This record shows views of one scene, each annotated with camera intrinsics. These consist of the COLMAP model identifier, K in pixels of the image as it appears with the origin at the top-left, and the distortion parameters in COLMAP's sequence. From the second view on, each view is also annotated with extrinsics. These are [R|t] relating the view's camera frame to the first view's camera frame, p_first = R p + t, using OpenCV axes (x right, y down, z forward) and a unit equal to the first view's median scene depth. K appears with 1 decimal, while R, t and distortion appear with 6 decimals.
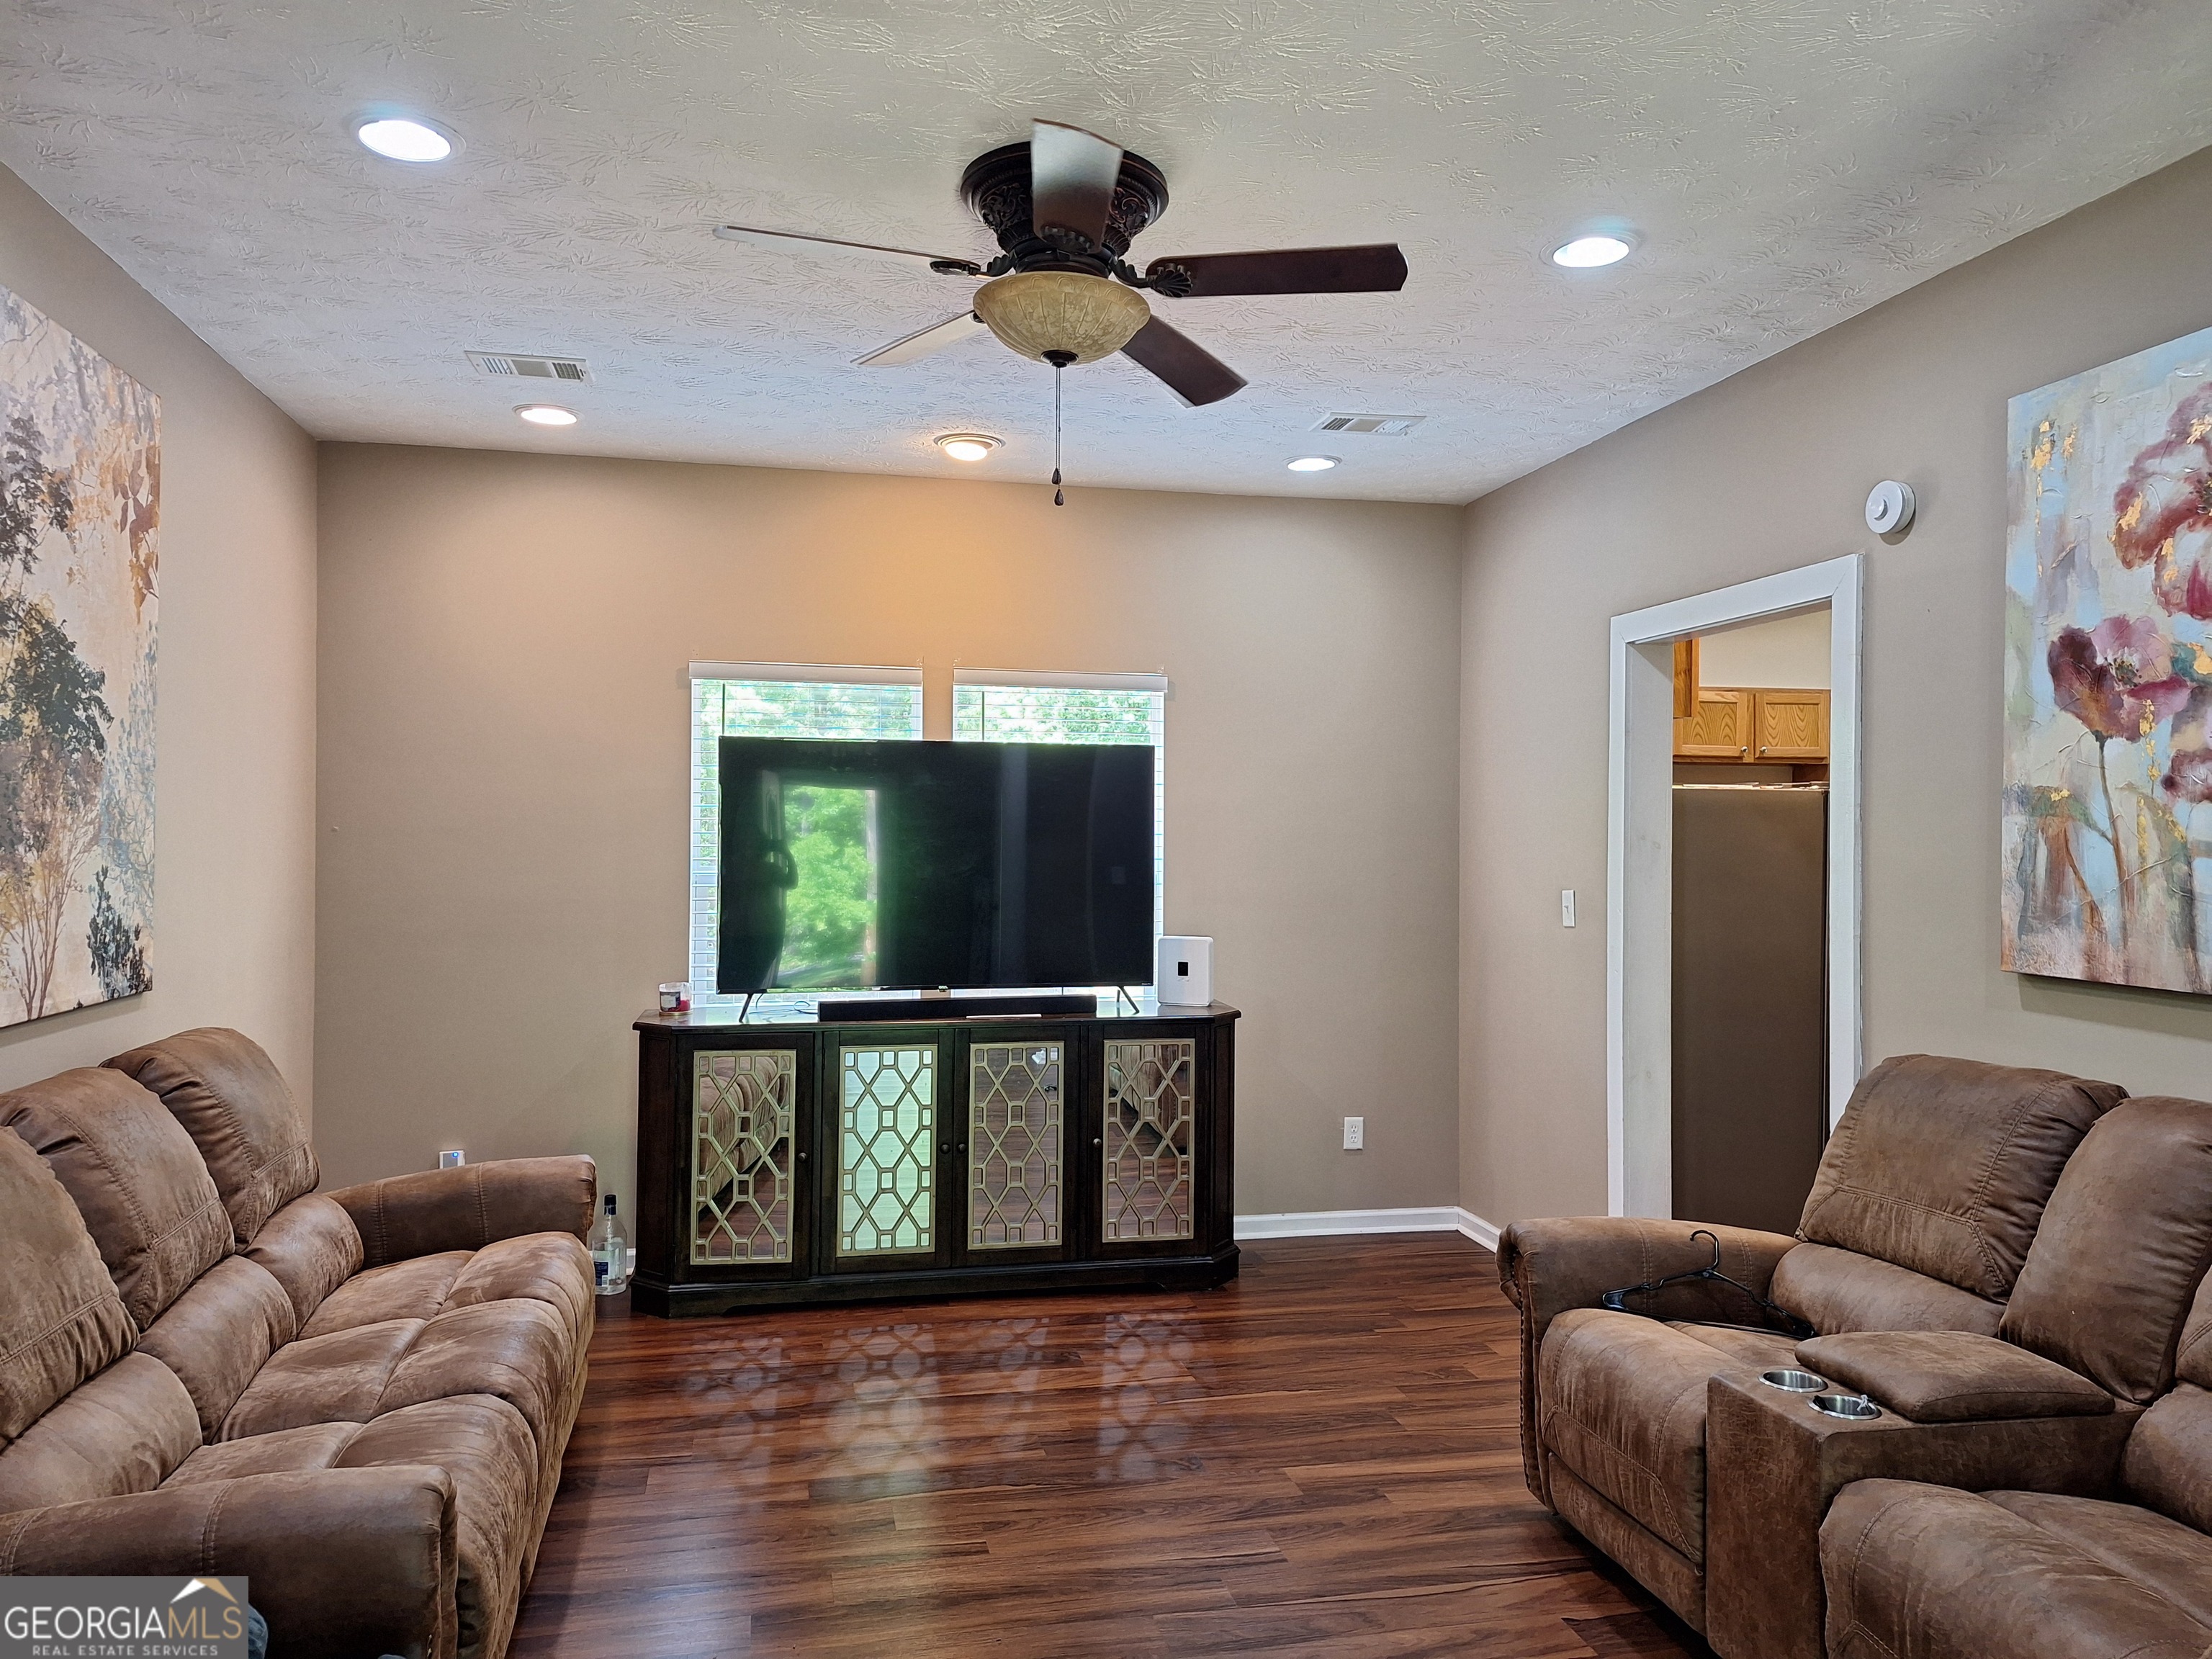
lens RADIAL K [[1591.7, 0, 1104.4], [0, 1591.7, 814.9], [0, 0, 1]] dist [0.063130, -0.058973]
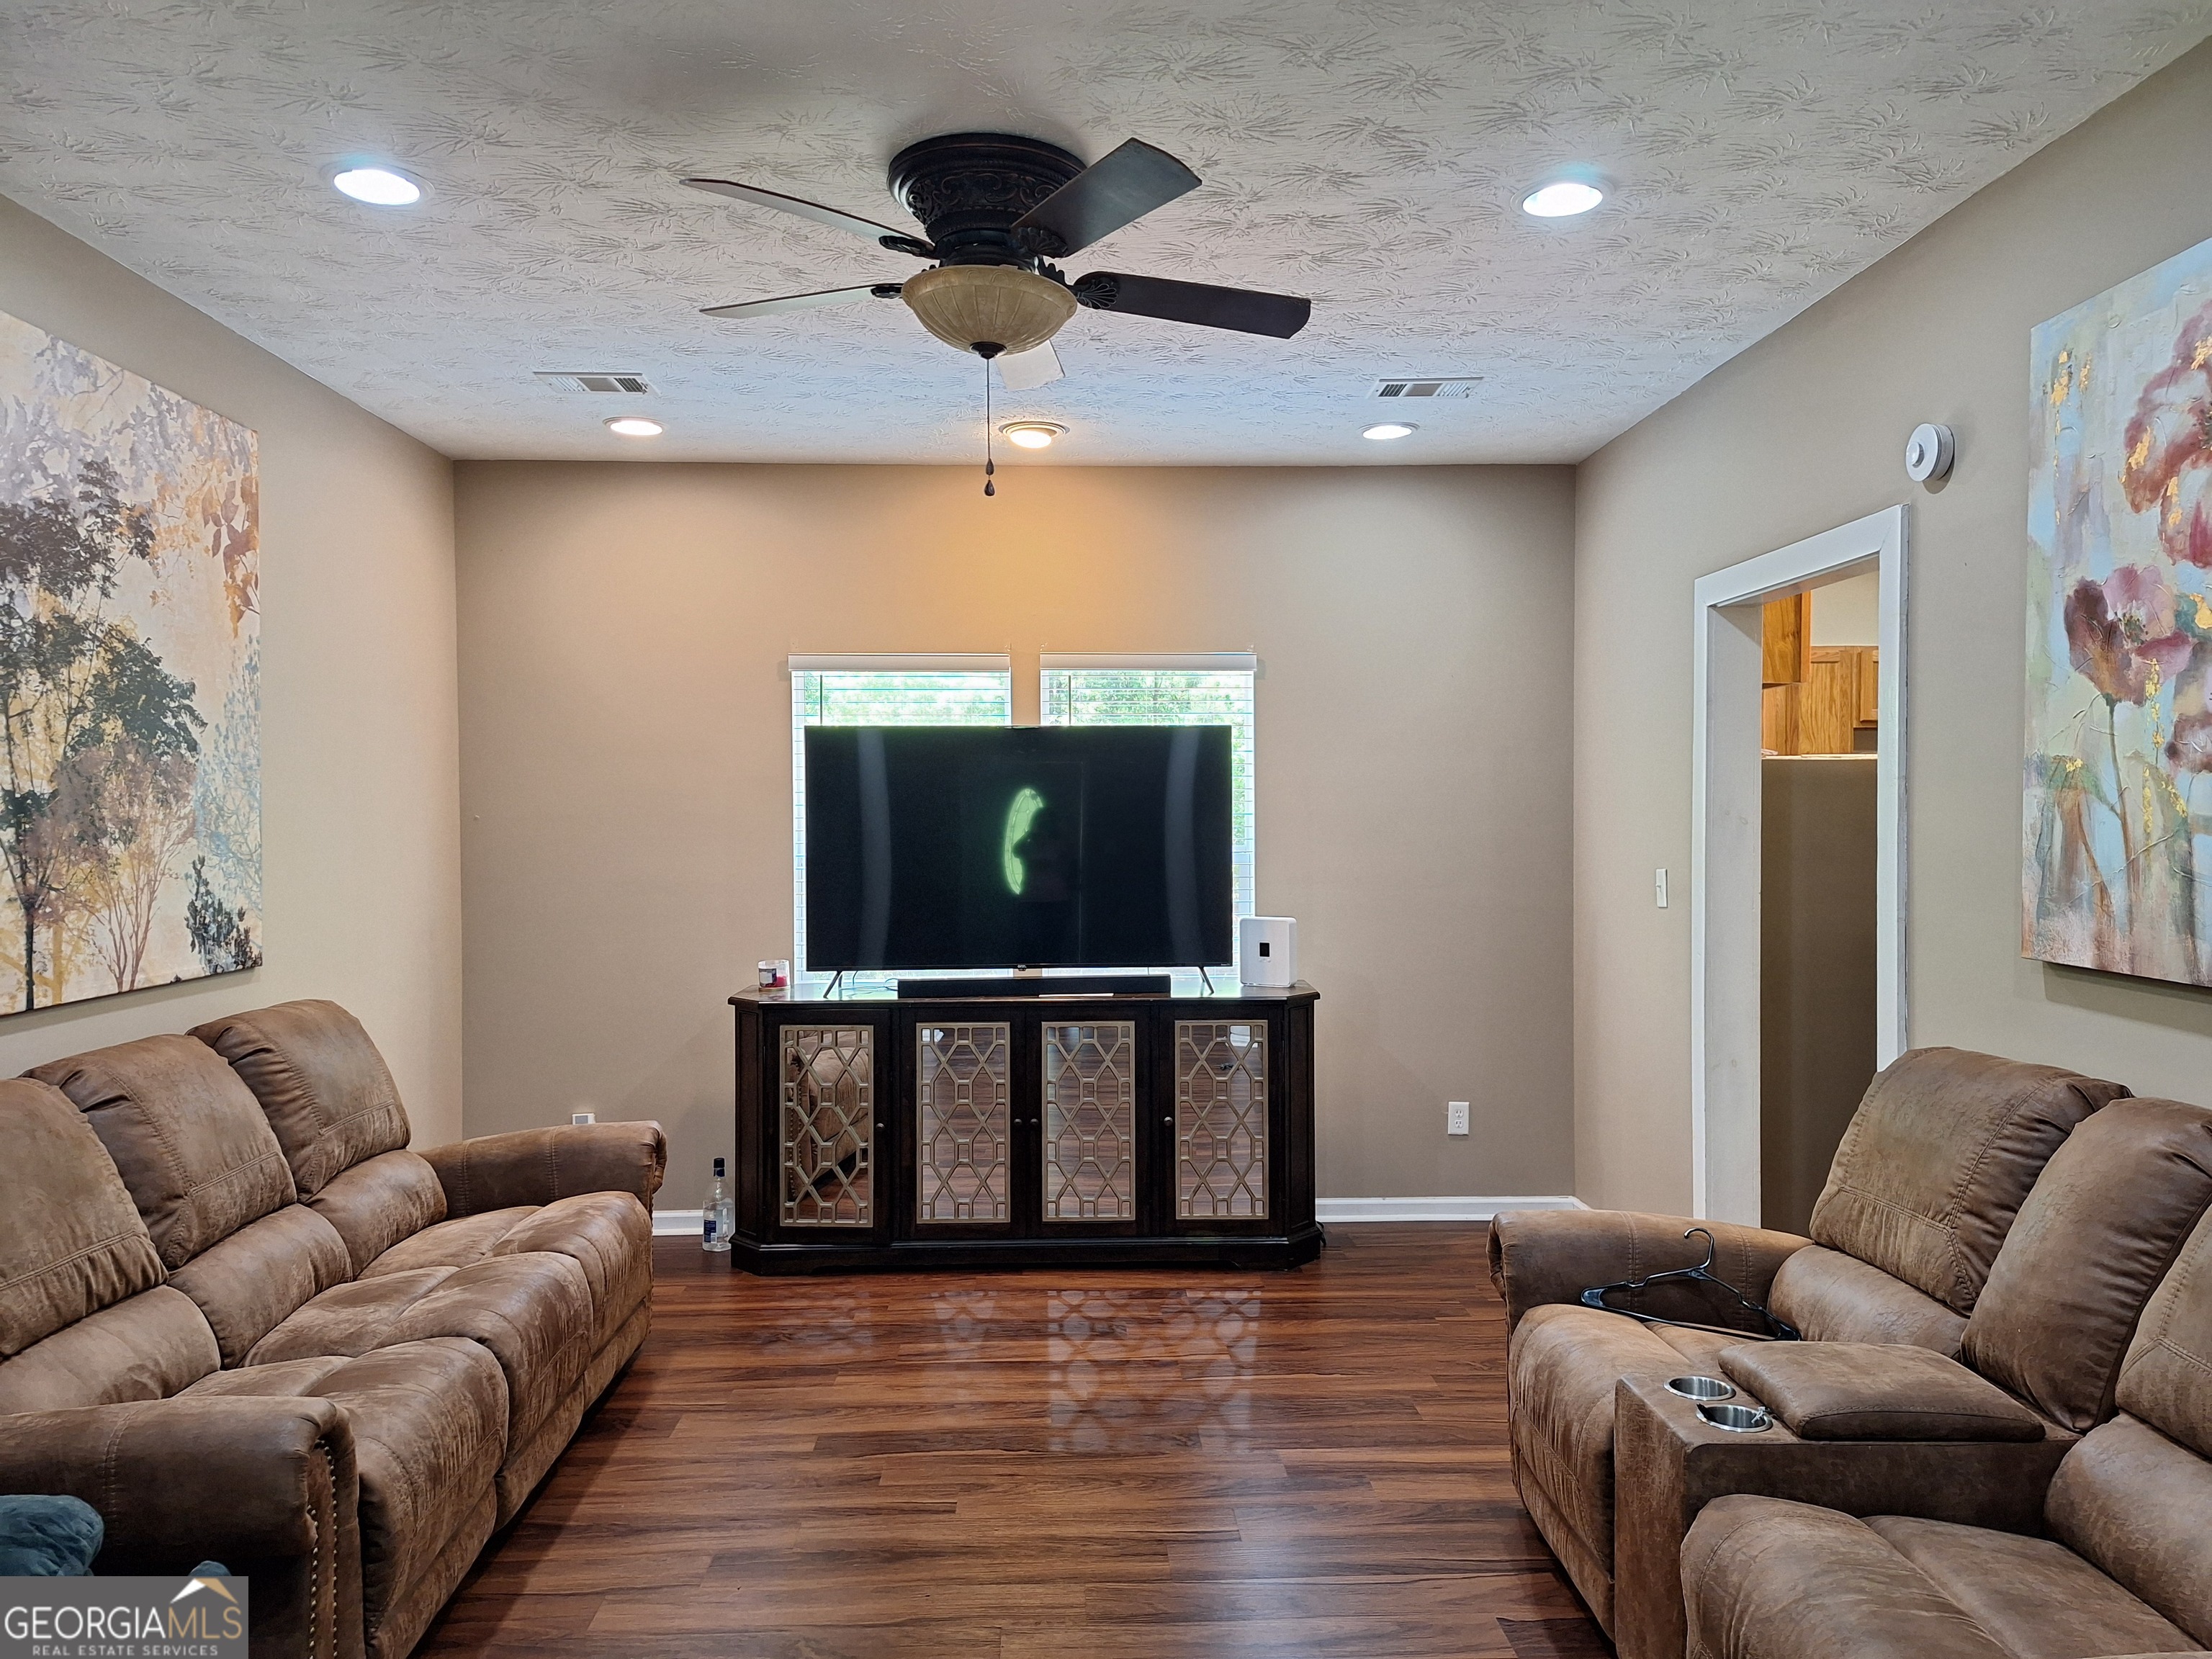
lens RADIAL K [[1588.0, 0, 1106.0], [0, 1588.0, 829.5], [0, 0, 1]] dist [0.065736, -0.070089]
pose [[0.983967, -0.009141, -0.178118, 0.211712], [0.013501, 0.999638, 0.023281, -0.004408], [0.177840, -0.025312, 0.983734, 0.011399]]
